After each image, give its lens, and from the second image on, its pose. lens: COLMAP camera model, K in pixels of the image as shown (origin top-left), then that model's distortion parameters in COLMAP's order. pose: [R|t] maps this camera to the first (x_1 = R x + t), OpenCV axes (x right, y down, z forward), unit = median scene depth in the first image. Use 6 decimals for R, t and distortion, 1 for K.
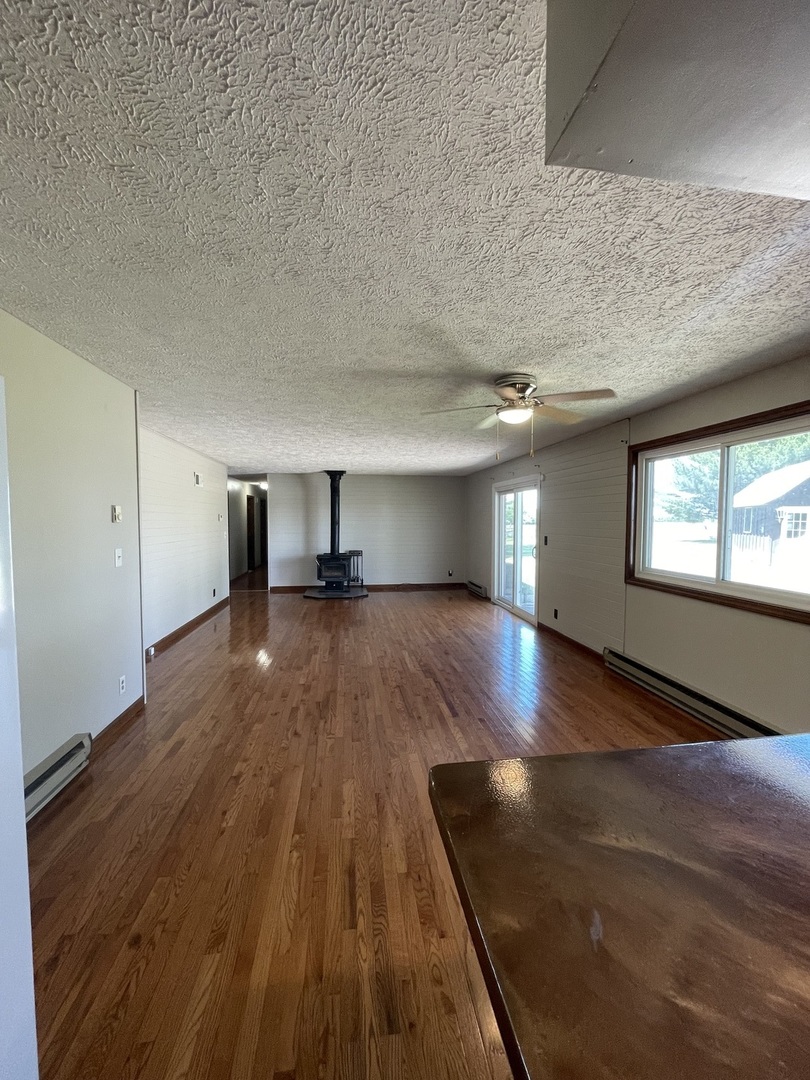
lens RADIAL K [[434.9, 0, 404.1], [0, 434.9, 541.1], [0, 0, 1]] dist [-0.001970, -0.000425]
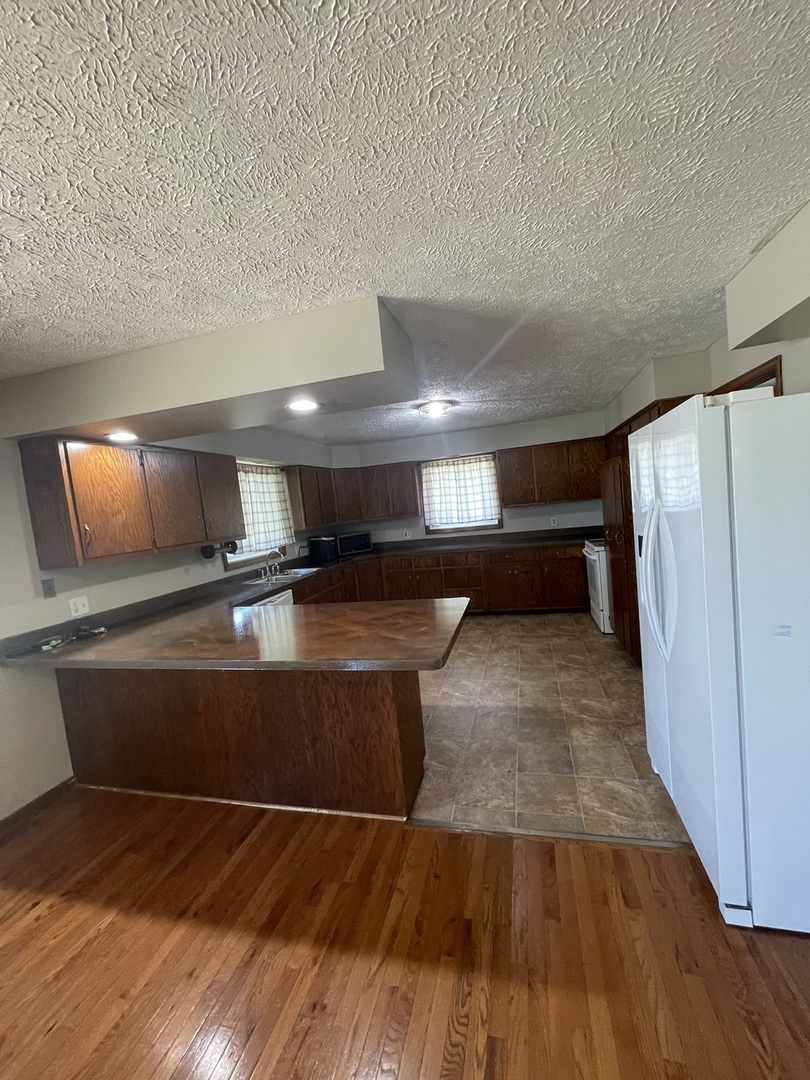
lens RADIAL K [[434.9, 0, 407.8], [0, 434.9, 538.3], [0, 0, 1]] dist [-0.001970, -0.000425]
pose [[-0.920471, 0.059994, 0.386178, -0.348727], [0.114608, 0.986140, 0.119971, -0.114868], [-0.373628, 0.154689, -0.914589, 1.706778]]
